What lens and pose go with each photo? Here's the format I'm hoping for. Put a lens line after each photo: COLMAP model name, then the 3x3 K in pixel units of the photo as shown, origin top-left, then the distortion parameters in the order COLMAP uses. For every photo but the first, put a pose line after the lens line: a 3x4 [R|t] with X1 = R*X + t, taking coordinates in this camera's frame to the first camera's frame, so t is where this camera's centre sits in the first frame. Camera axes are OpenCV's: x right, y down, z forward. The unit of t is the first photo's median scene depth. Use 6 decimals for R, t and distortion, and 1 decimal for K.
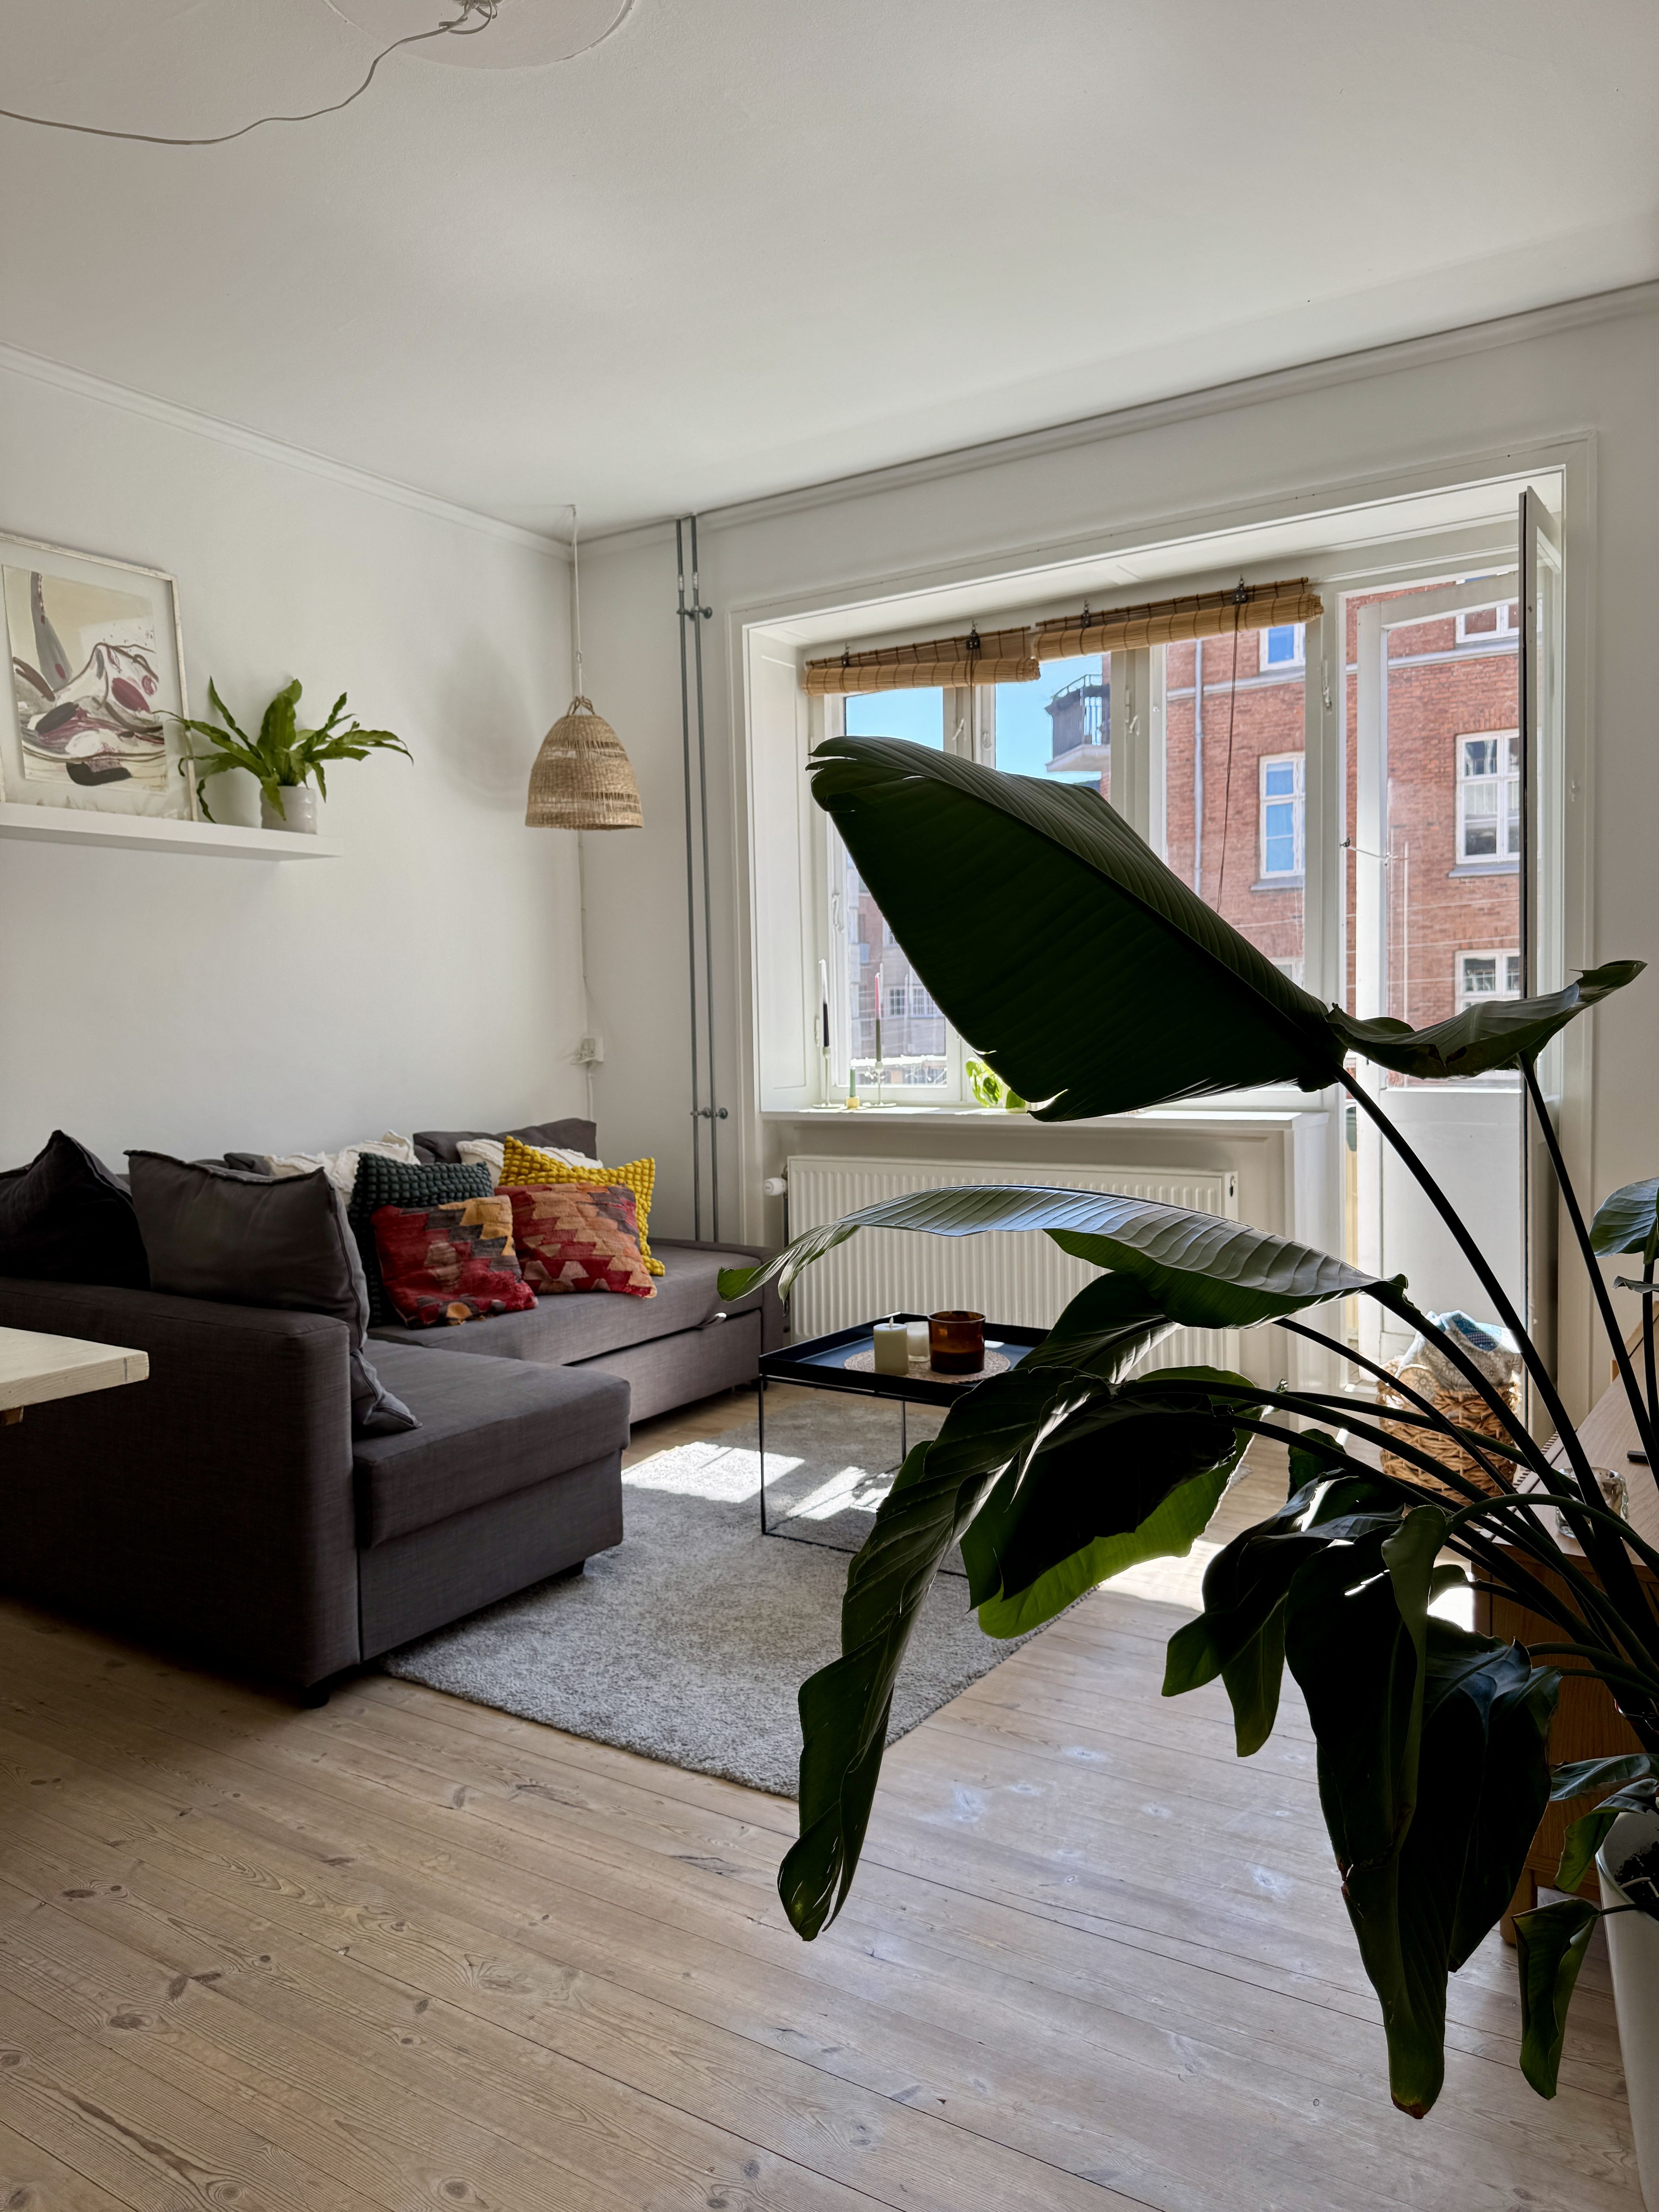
lens RADIAL K [[1567.8, 0, 829.5], [0, 1567.8, 1106.0], [0, 0, 1]] dist [0.118242, -0.192550]
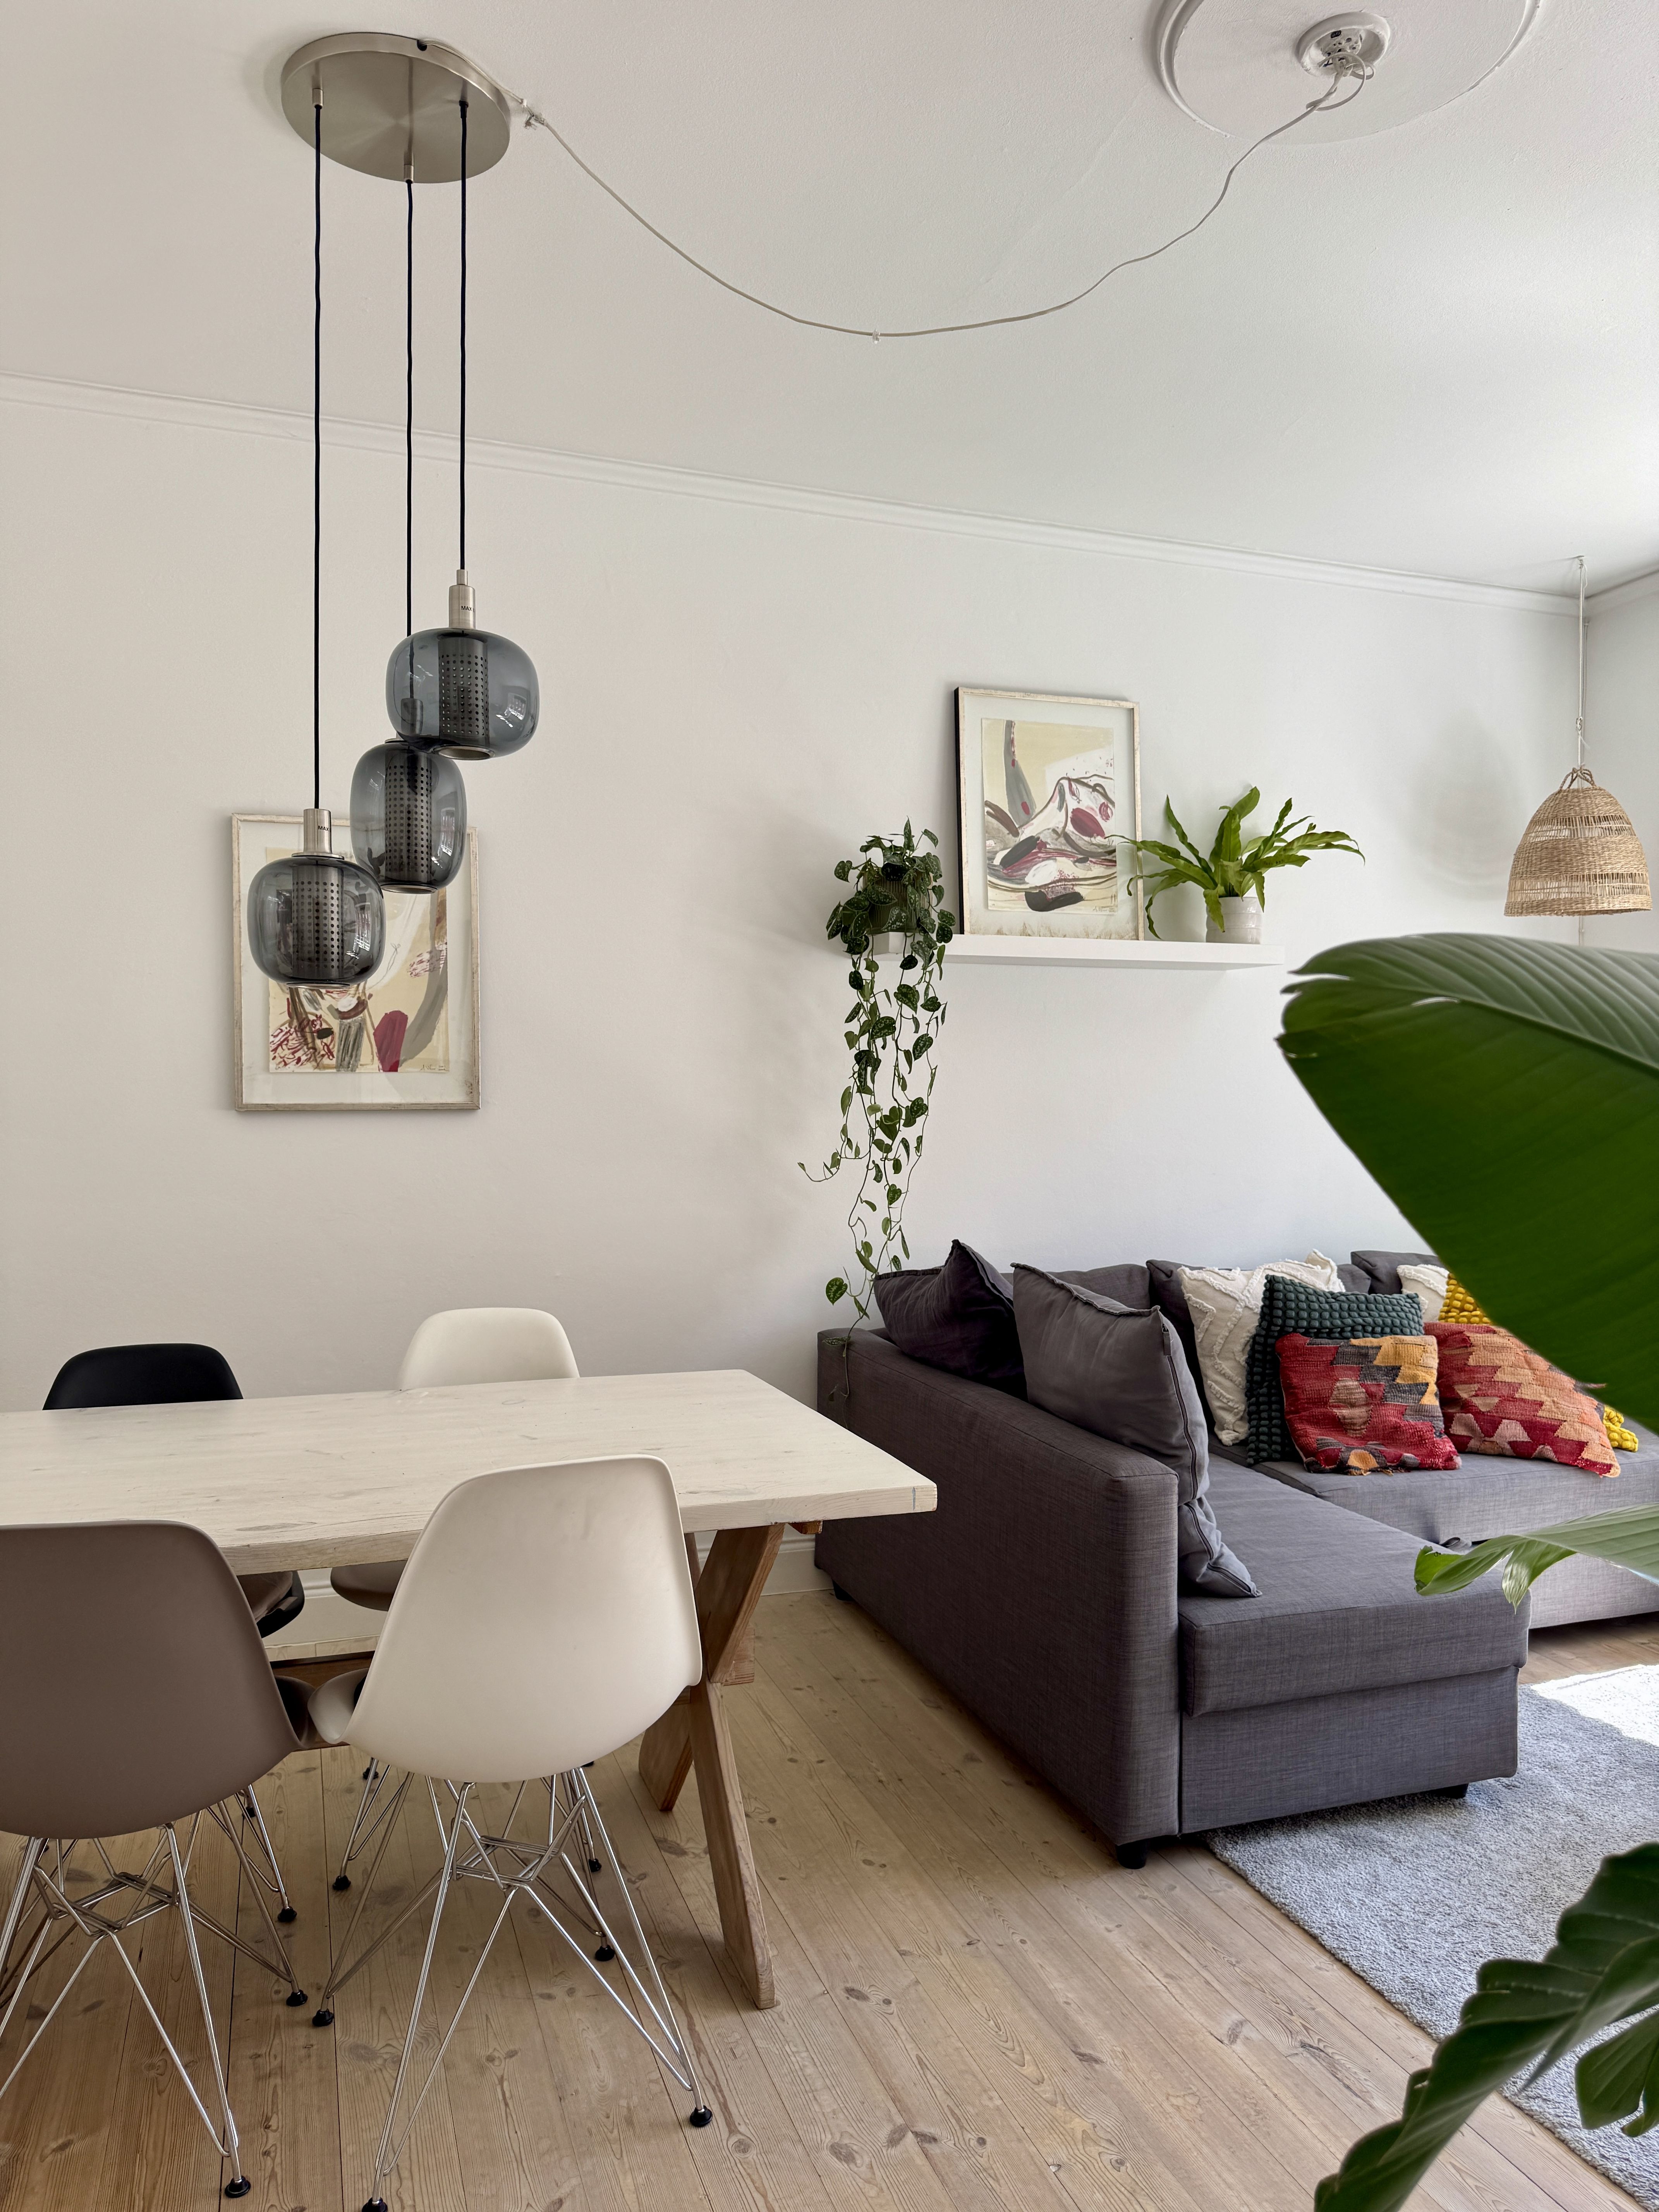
lens RADIAL K [[1574.0, 0, 829.5], [0, 1574.0, 1106.0], [0, 0, 1]] dist [0.026292, -0.042972]
pose [[0.784793, 0.028810, -0.619089, 0.083572], [-0.053470, 0.998342, -0.021323, -0.039106], [0.617448, 0.049837, 0.785032, 0.082497]]
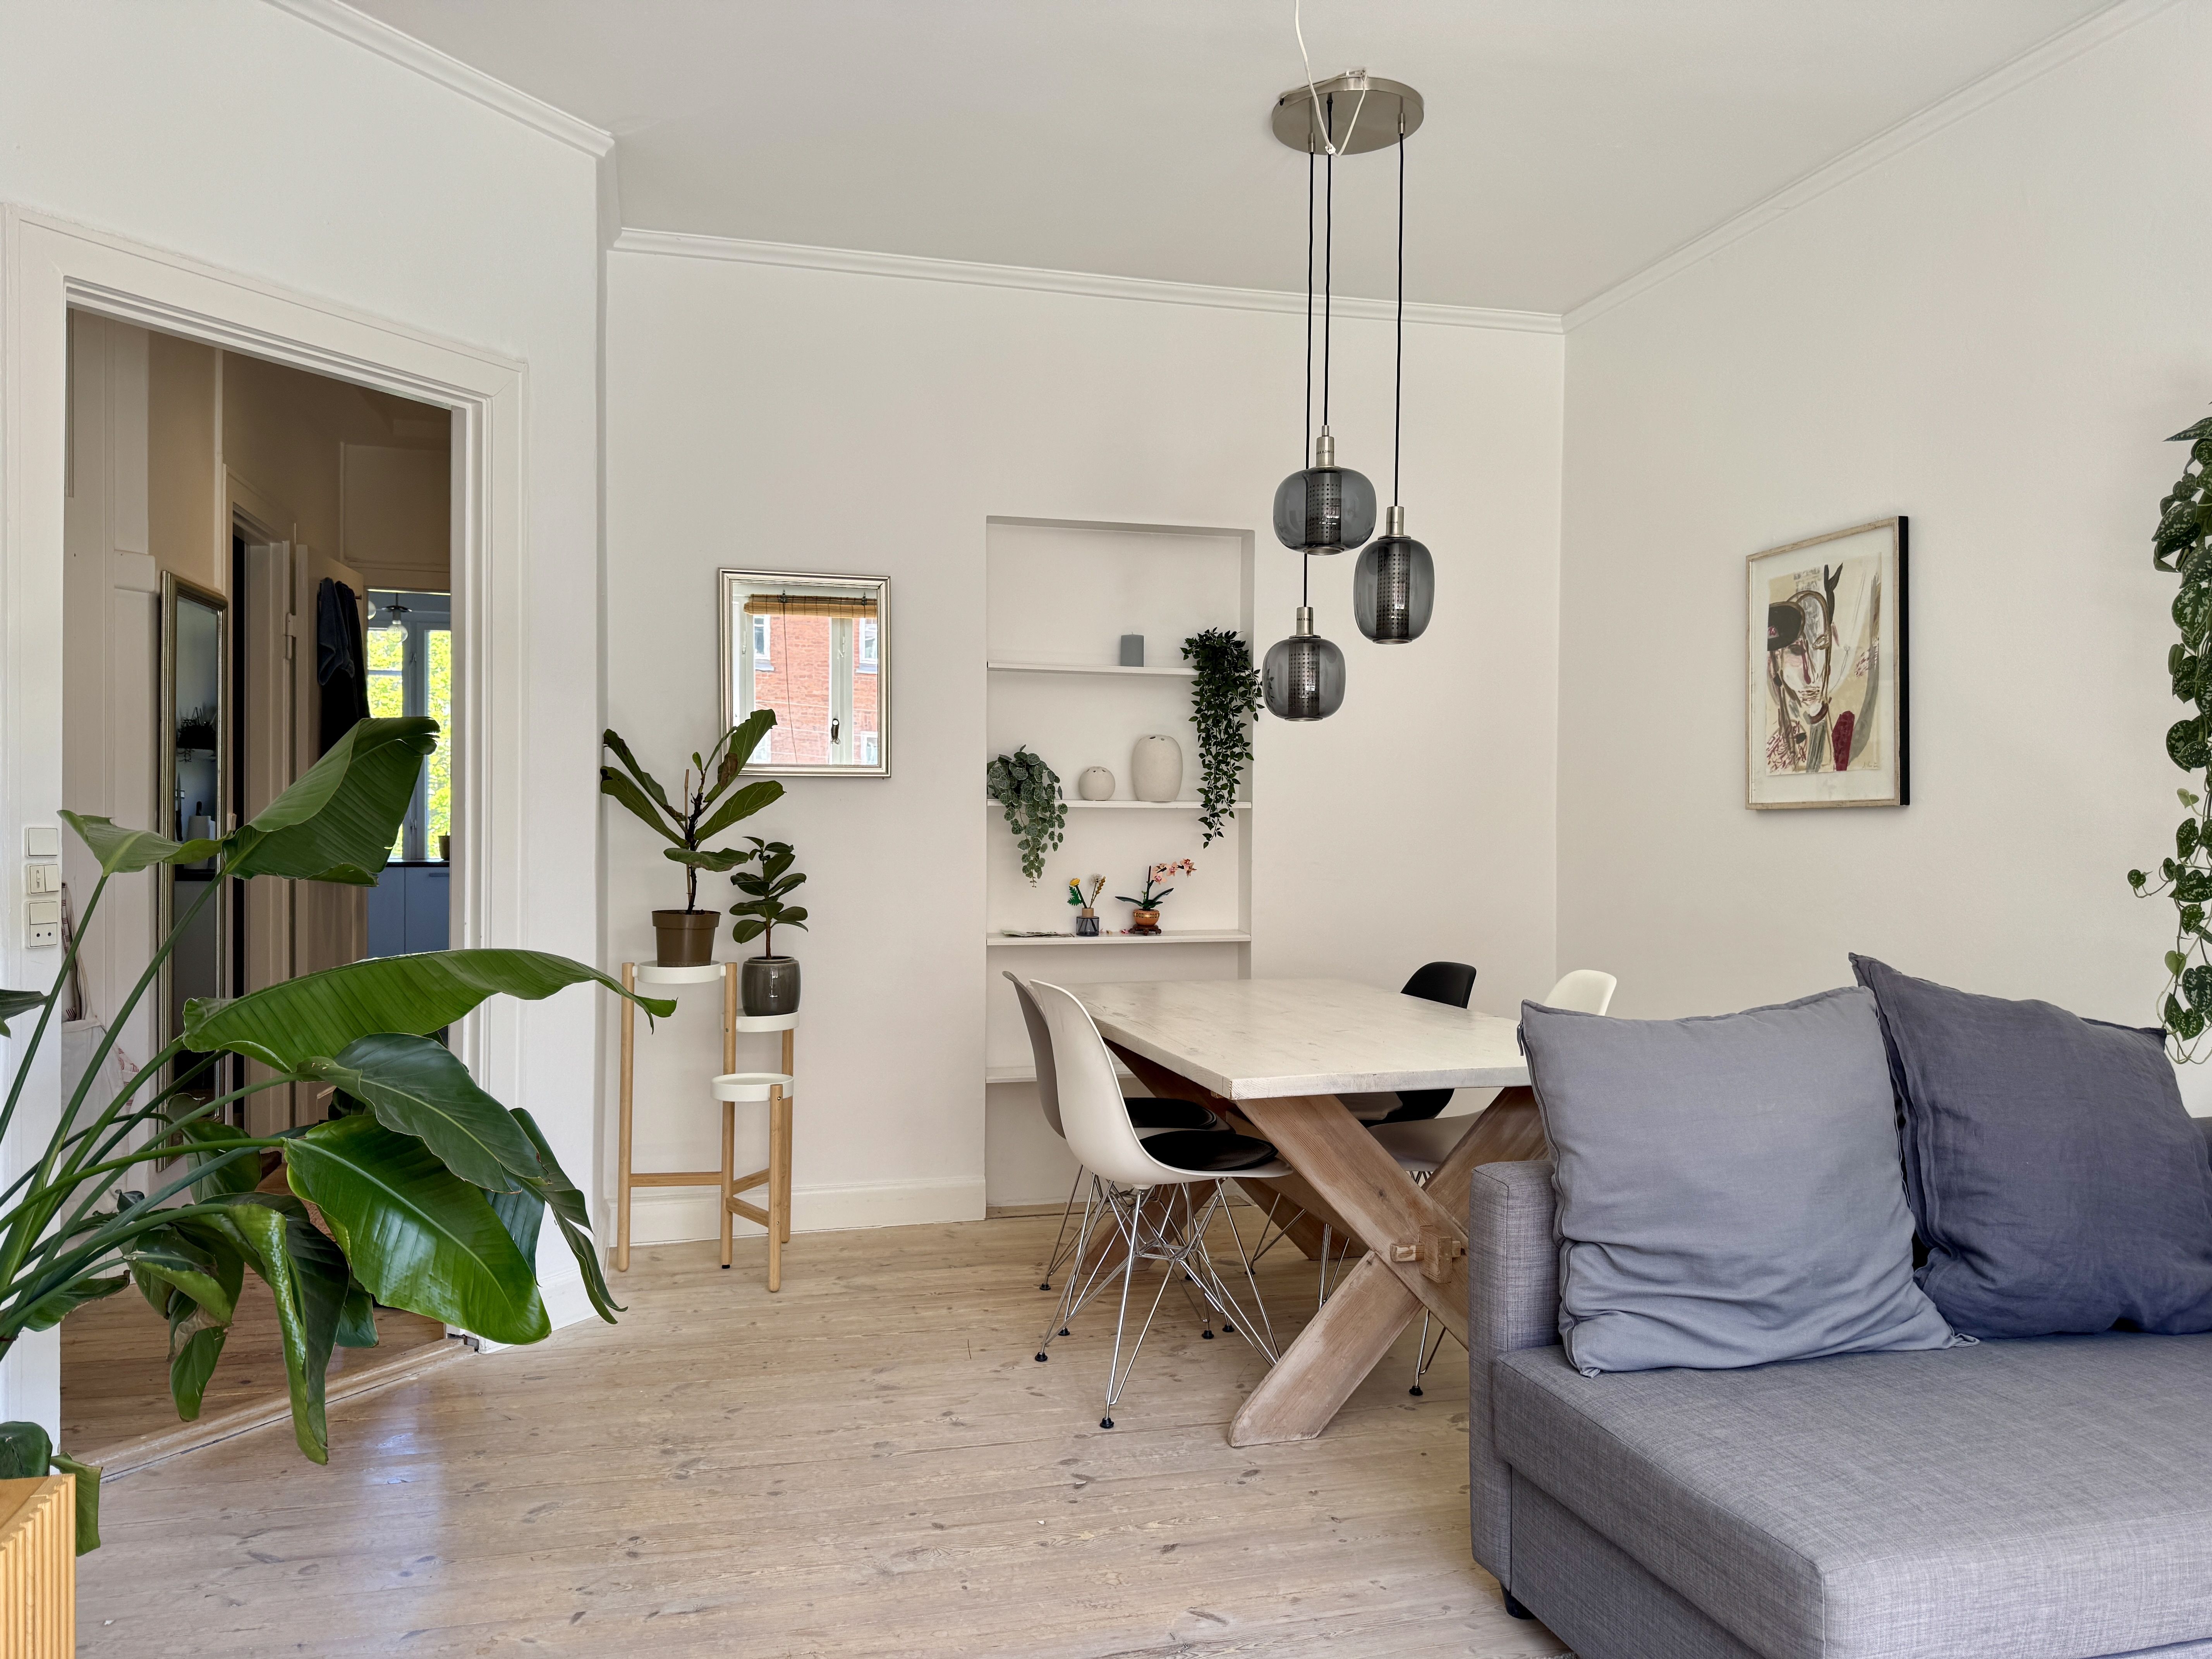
lens RADIAL K [[1567.8, 0, 1106.0], [0, 1567.8, 829.5], [0, 0, 1]] dist [0.118242, -0.192550]
pose [[-0.675338, 0.018855, -0.737267, 0.345844], [-0.028545, 0.998256, 0.051678, -0.068226], [0.736956, 0.055945, -0.673622, 1.029861]]
